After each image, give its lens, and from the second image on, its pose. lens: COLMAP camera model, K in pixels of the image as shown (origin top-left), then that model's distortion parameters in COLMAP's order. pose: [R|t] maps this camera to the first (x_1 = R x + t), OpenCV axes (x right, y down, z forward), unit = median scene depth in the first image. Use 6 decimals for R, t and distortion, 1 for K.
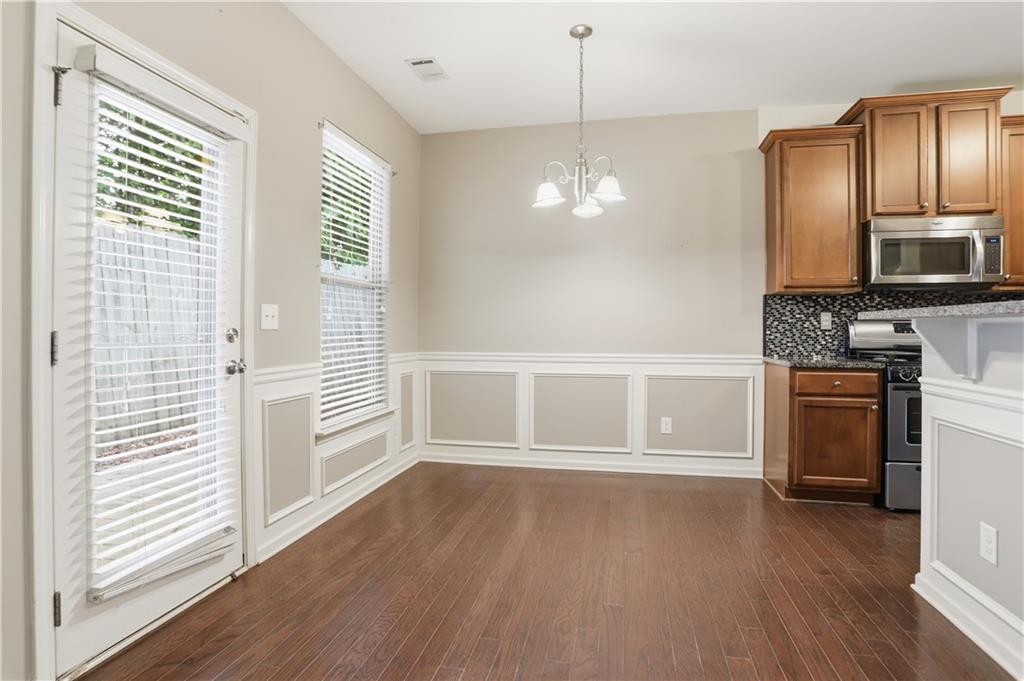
lens RADIAL K [[521.1, 0, 512.0], [0, 521.1, 333.6], [0, 0, 1]] dist [-0.070683, 0.031293]
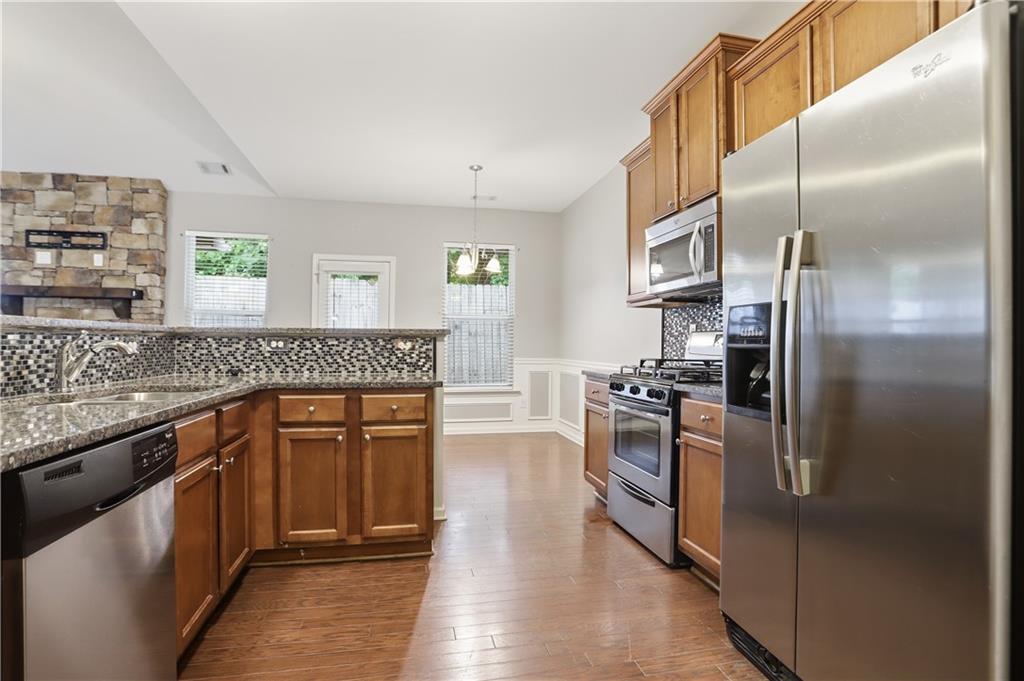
lens RADIAL K [[521.1, 0, 512.0], [0, 521.1, 333.6], [0, 0, 1]] dist [-0.070683, 0.031293]
pose [[0.401812, -0.018040, -0.915544, 1.459256], [-0.010313, 0.999653, -0.024224, 0.001570], [0.915664, 0.019175, 0.401487, 0.355739]]
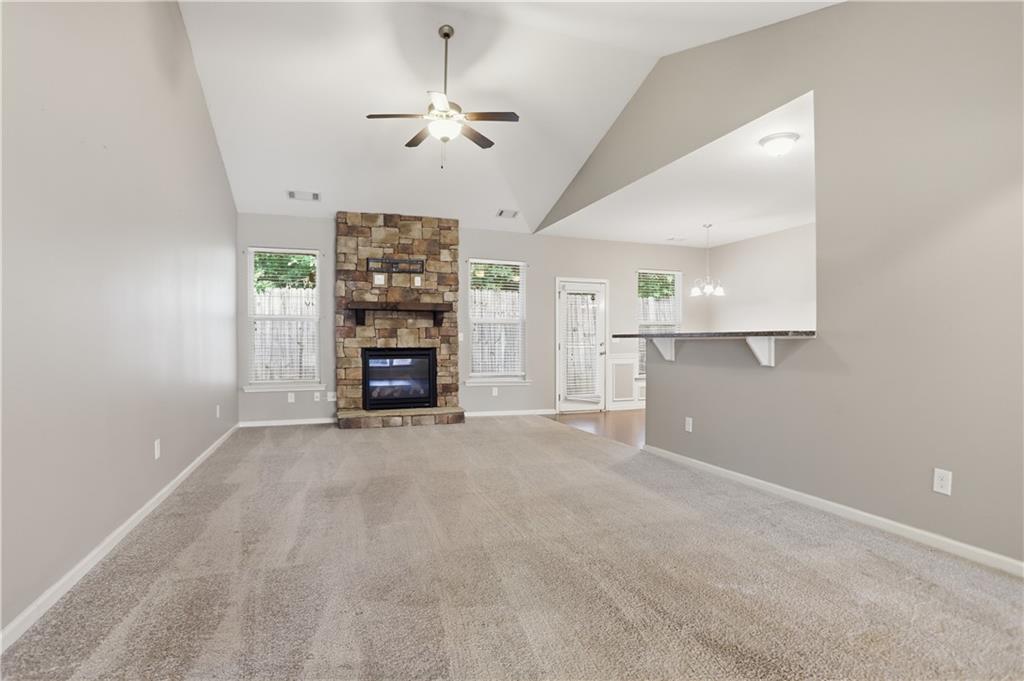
lens RADIAL K [[521.1, 0, 512.0], [0, 521.1, 333.6], [0, 0, 1]] dist [-0.070683, 0.031293]
pose [[0.540868, -0.020367, -0.840861, 1.472535], [0.002848, 0.999745, -0.022384, 0.006178], [0.841102, 0.009712, 0.540789, -1.018105]]
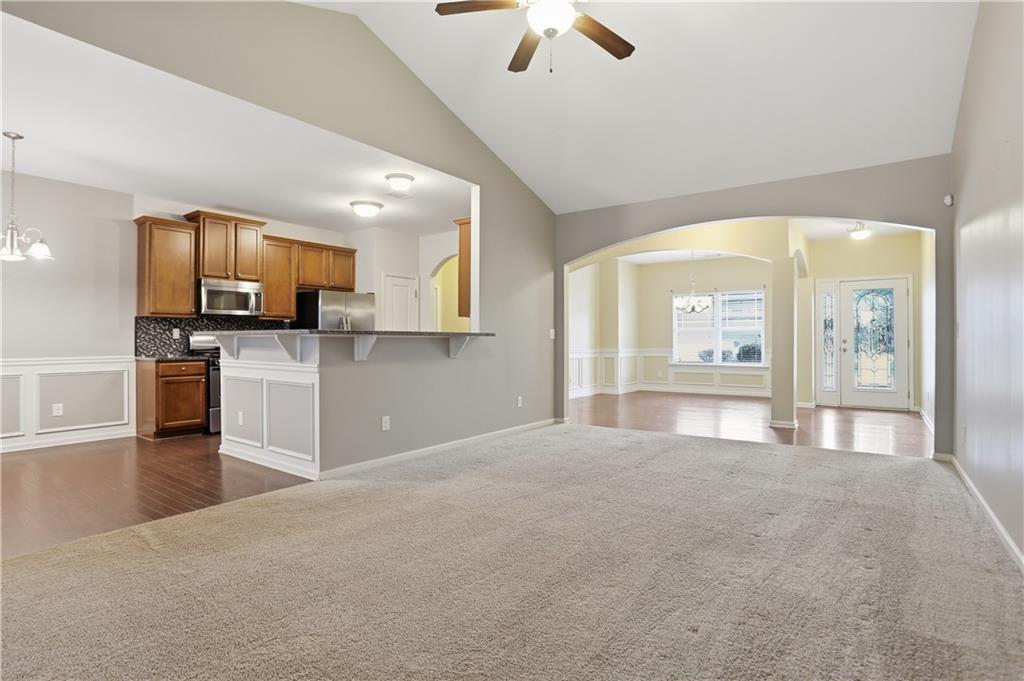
lens RADIAL K [[521.1, 0, 512.0], [0, 521.1, 333.6], [0, 0, 1]] dist [-0.070683, 0.031293]
pose [[0.409906, 0.004703, 0.912116, -0.486419], [0.008717, 0.999921, -0.009074, -0.000582], [-0.912086, 0.011670, 0.409832, -0.740205]]
